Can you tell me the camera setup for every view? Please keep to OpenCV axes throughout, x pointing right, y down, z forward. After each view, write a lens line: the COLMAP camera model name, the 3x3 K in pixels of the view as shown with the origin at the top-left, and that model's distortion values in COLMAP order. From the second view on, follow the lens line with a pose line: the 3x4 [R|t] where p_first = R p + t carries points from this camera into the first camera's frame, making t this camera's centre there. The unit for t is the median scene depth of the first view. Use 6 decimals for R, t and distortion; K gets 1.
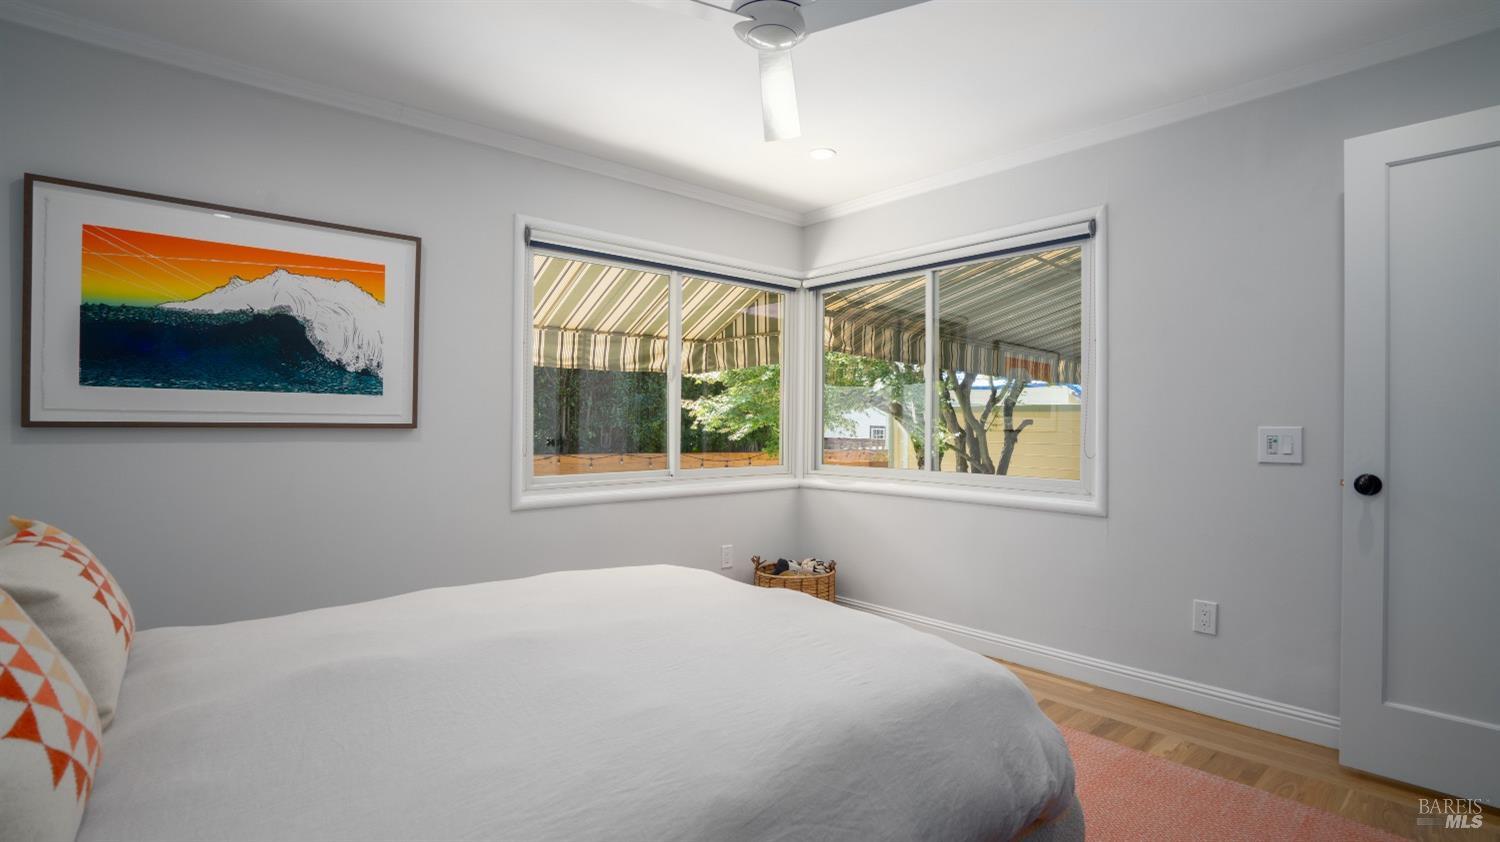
lens RADIAL K [[689.8, 0, 738.7], [0, 689.8, 419.8], [0, 0, 1]] dist [-0.046923, 0.013471]
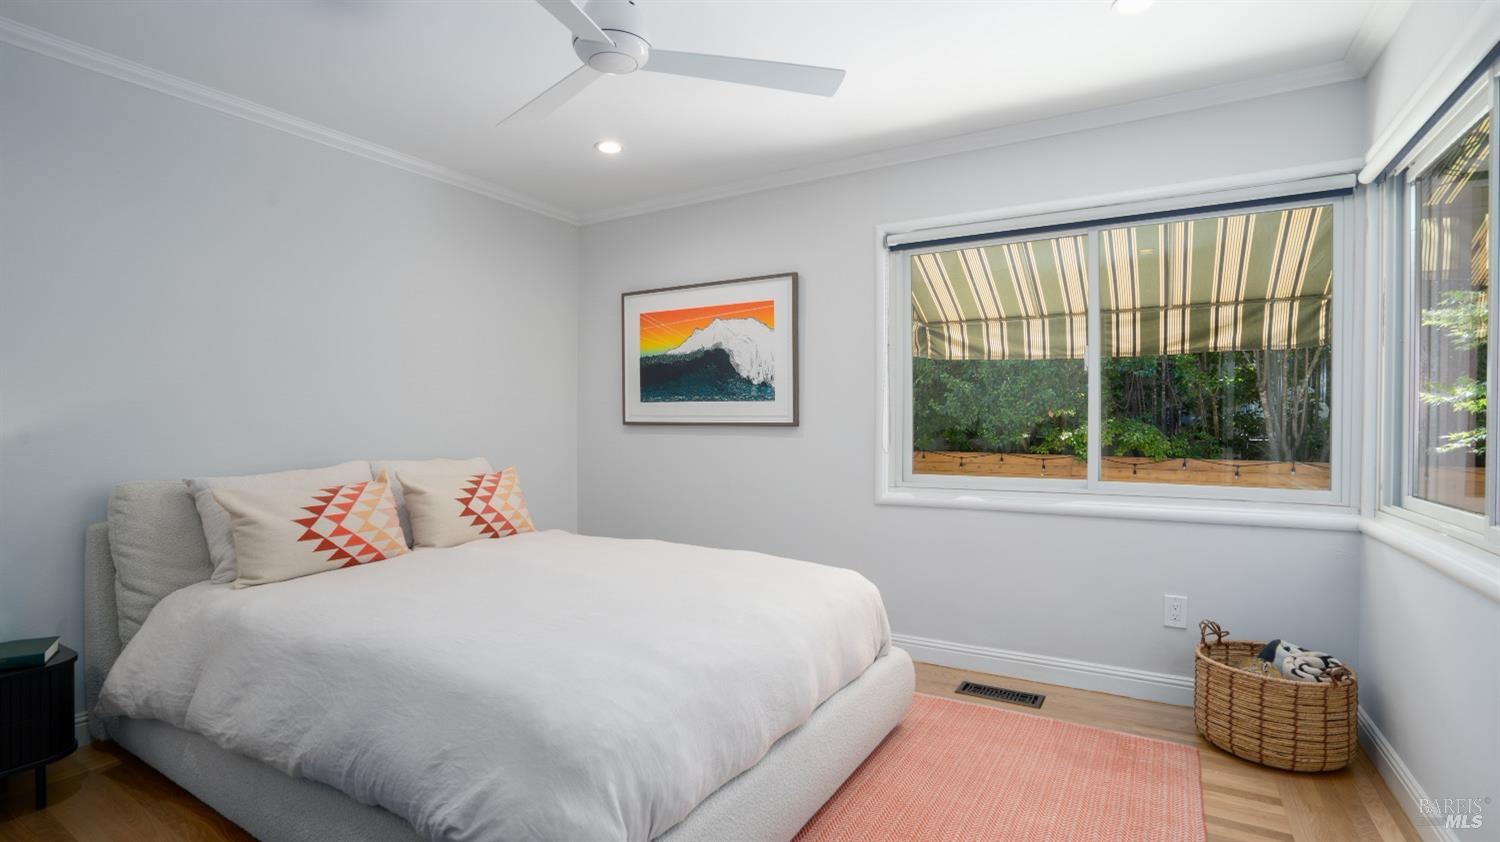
lens RADIAL K [[689.8, 0, 760.7], [0, 689.8, 426.6], [0, 0, 1]] dist [-0.046923, 0.013471]
pose [[0.327967, 0.005435, -0.944674, 0.660500], [0.007183, 0.999940, 0.008247, 0.002154], [0.944662, -0.009490, 0.327908, 0.501515]]
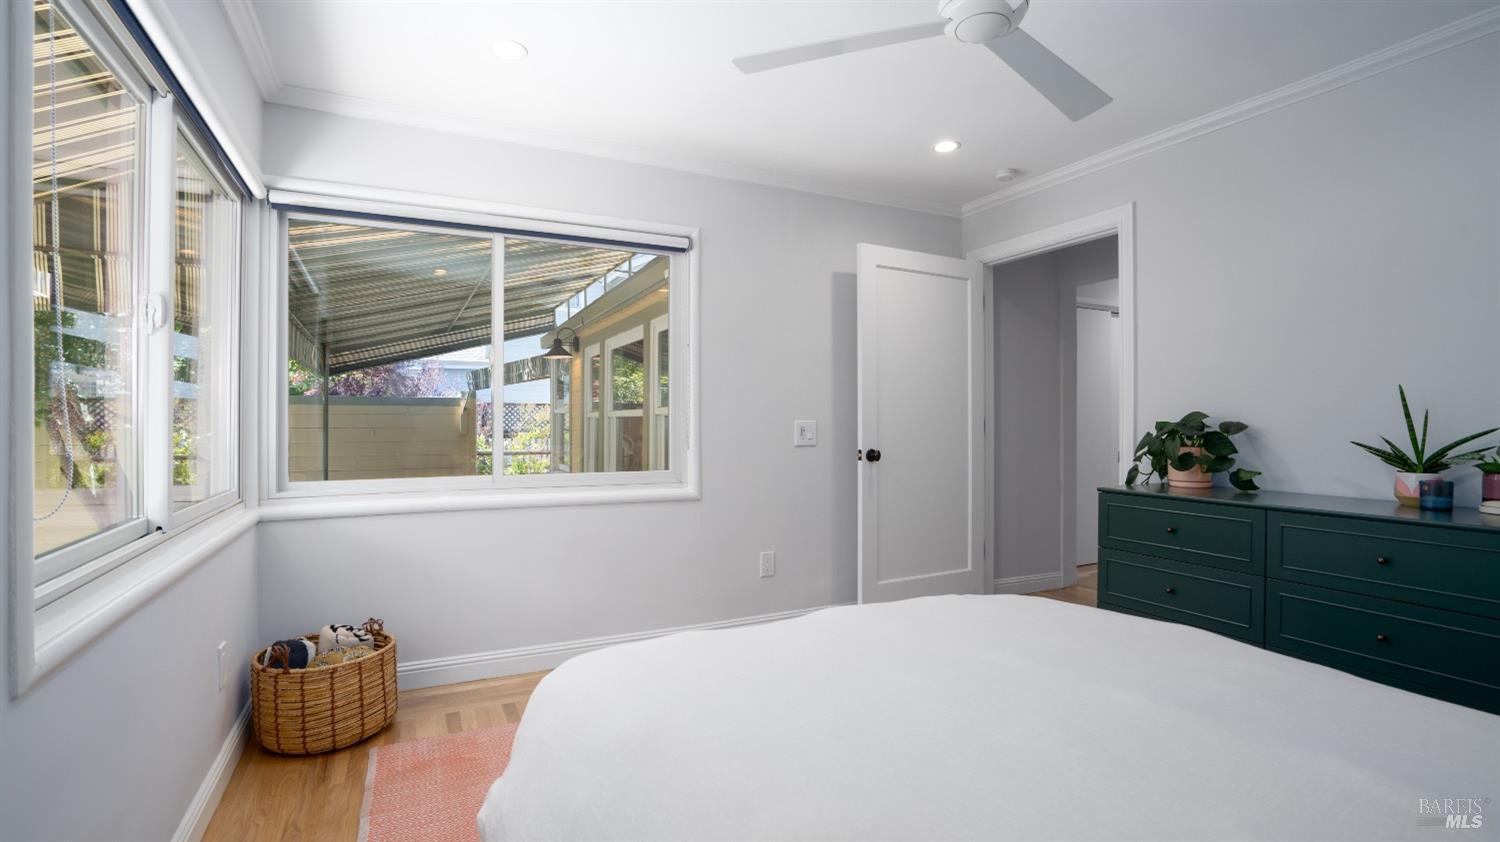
lens RADIAL K [[689.8, 0, 736.6], [0, 689.8, 425.8], [0, 0, 1]] dist [-0.046923, 0.013471]
pose [[0.256874, -0.010559, 0.966387, -0.564949], [-0.003871, 0.999921, 0.011955, 0.003481], [-0.966437, -0.006812, 0.256813, 0.630724]]
